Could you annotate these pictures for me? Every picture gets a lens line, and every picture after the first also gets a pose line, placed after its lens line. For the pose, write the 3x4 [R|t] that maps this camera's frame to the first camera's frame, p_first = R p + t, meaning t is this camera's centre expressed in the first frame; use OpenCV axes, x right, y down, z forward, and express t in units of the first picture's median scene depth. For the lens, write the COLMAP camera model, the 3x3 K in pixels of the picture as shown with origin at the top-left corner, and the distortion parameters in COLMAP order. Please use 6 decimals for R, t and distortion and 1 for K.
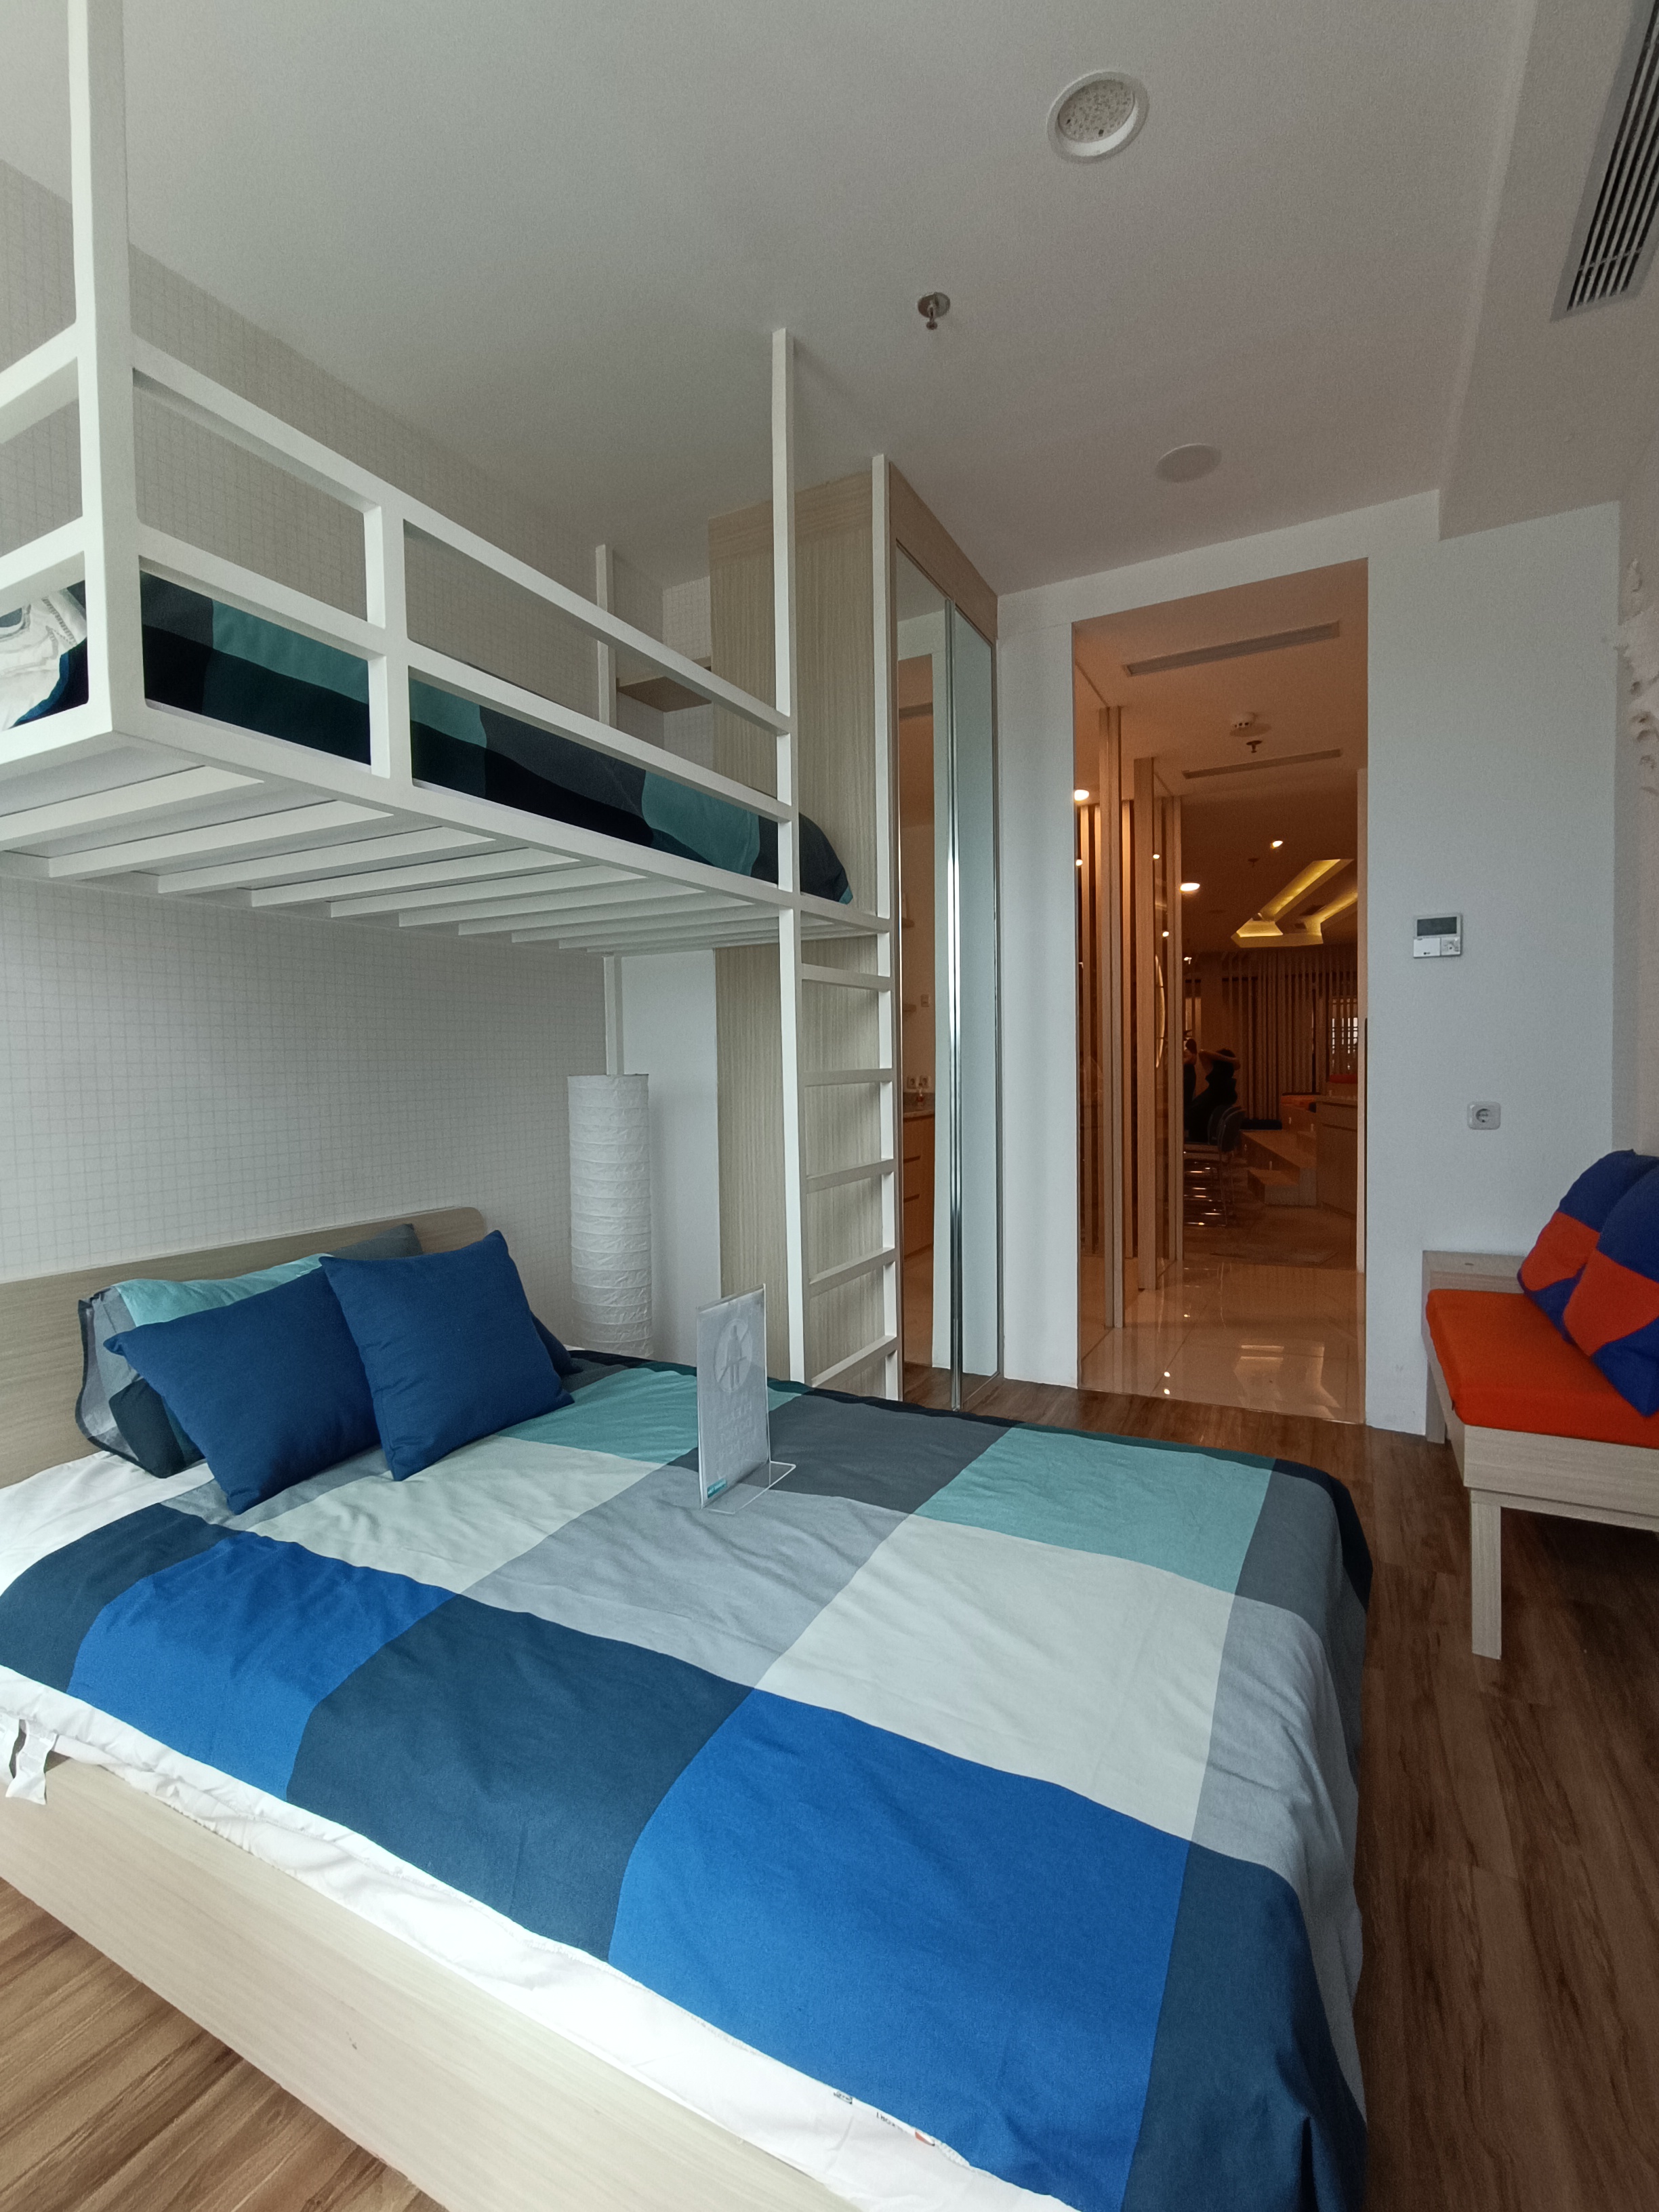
lens RADIAL K [[1003.1, 0, 829.6], [0, 1003.1, 1106.7], [0, 0, 1]] dist [-0.006173, 0.003600]
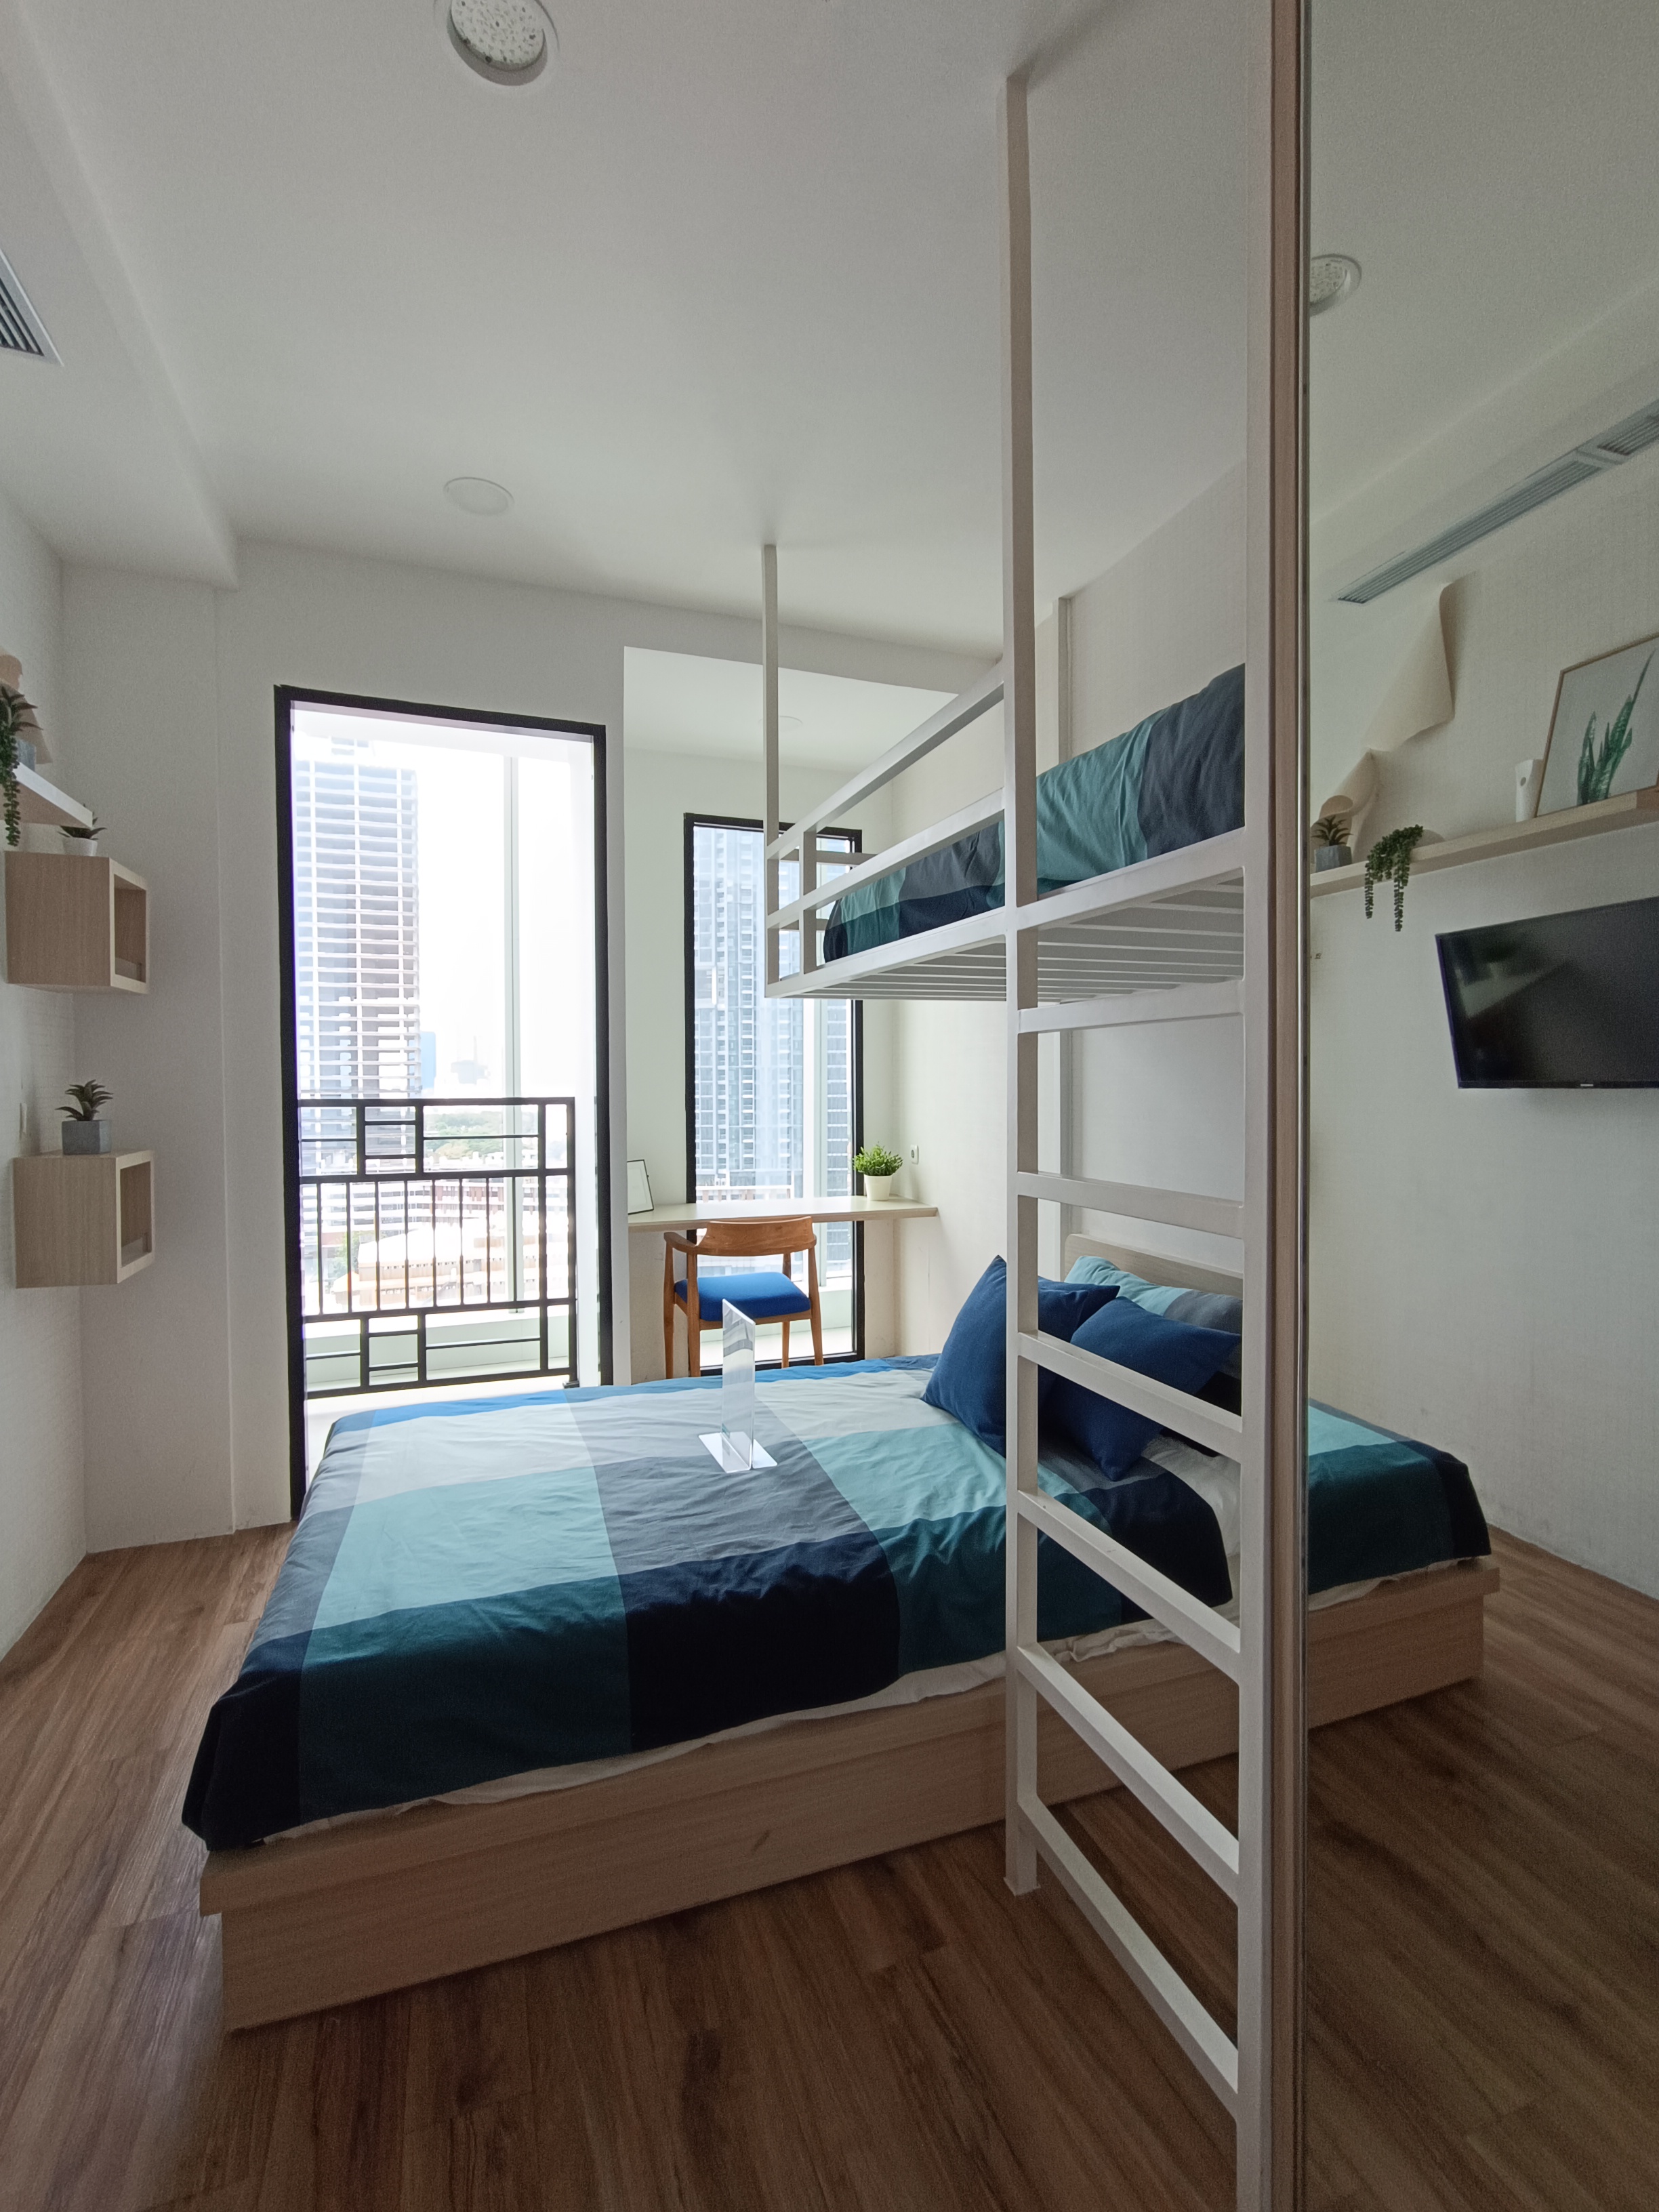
lens RADIAL K [[1003.1, 0, 838.7], [0, 1003.1, 1103.8], [0, 0, 1]] dist [-0.006173, 0.003600]
pose [[-0.677436, 0.032790, -0.734851, 0.769999], [-0.008941, 0.998565, 0.052800, -0.158041], [0.735527, 0.042339, -0.676171, 1.944252]]
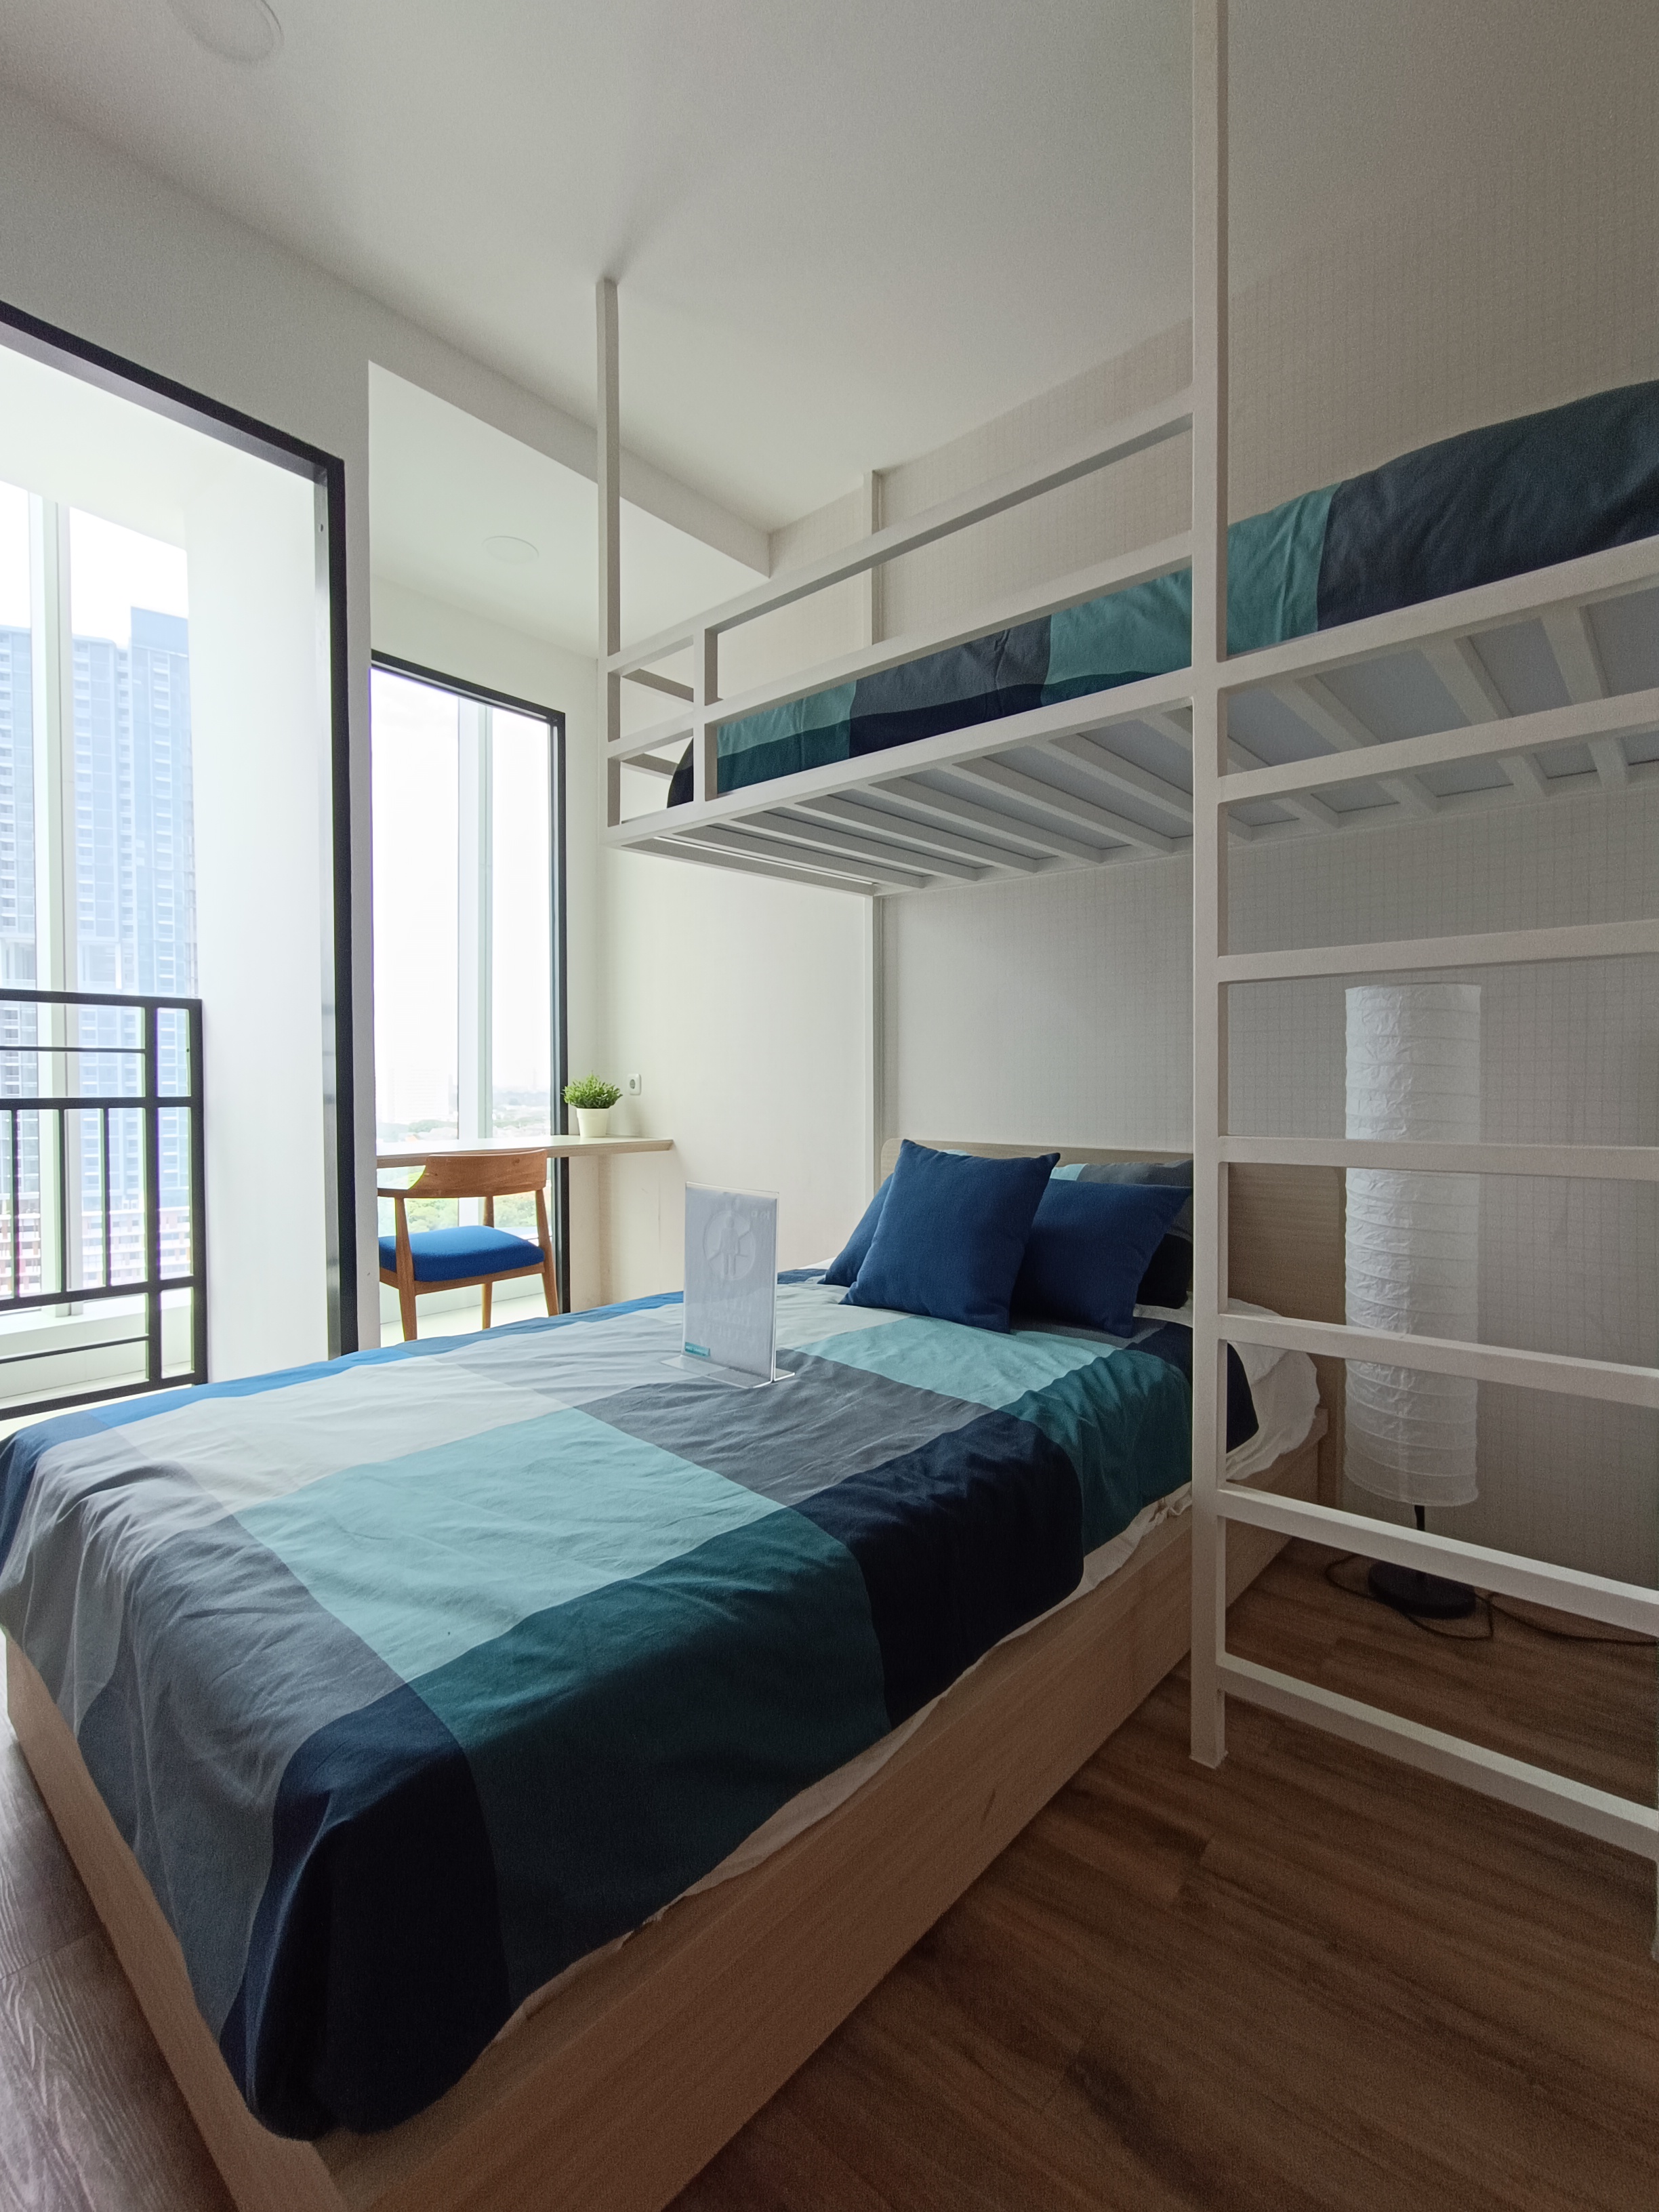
lens RADIAL K [[1003.1, 0, 838.1], [0, 1003.1, 1103.8], [0, 0, 1]] dist [-0.006173, 0.003600]
pose [[-0.239412, 0.033491, -0.970340, 0.867511], [-0.024071, 0.998893, 0.040416, 0.052690], [0.970620, 0.033033, -0.238341, 1.321310]]
